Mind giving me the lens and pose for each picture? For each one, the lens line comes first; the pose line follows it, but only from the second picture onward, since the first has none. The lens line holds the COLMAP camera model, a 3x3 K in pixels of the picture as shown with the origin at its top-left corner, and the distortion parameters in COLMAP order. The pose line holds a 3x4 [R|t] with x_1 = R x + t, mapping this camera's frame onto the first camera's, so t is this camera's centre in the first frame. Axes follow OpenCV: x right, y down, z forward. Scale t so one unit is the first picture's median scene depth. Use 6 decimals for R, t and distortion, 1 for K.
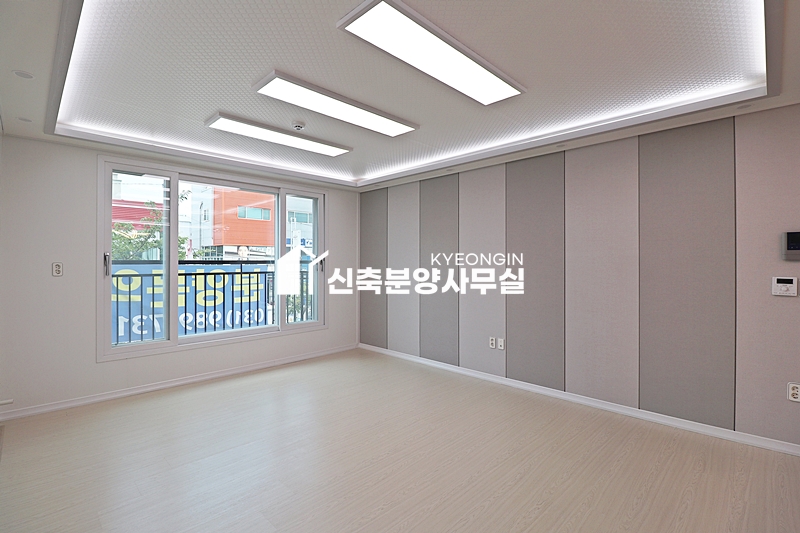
lens RADIAL K [[376.8, 0, 400.4], [0, 376.8, 261.9], [0, 0, 1]] dist [0.001660, -0.014298]
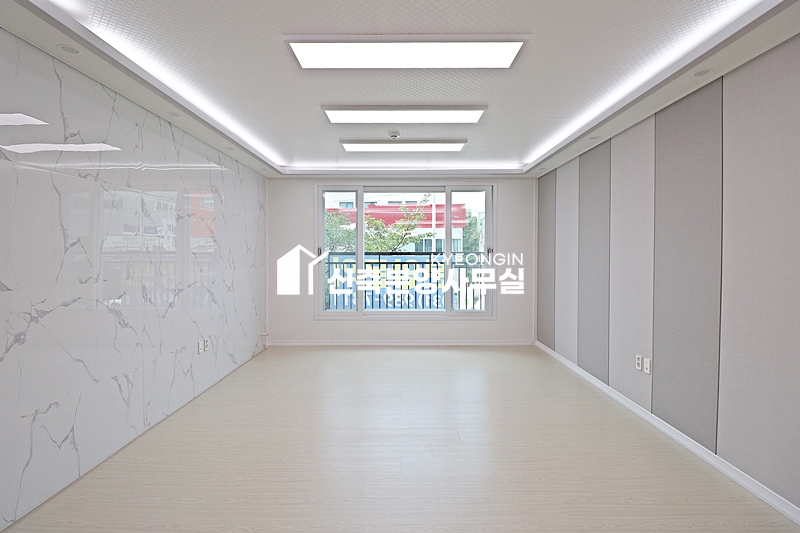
lens RADIAL K [[376.8, 0, 400.4], [0, 376.8, 261.9], [0, 0, 1]] dist [0.001660, -0.014298]
pose [[0.702550, 0.016261, -0.711449, 0.370794], [0.001191, 0.999711, 0.024025, -0.001326], [0.711634, -0.017726, 0.702327, 0.128273]]
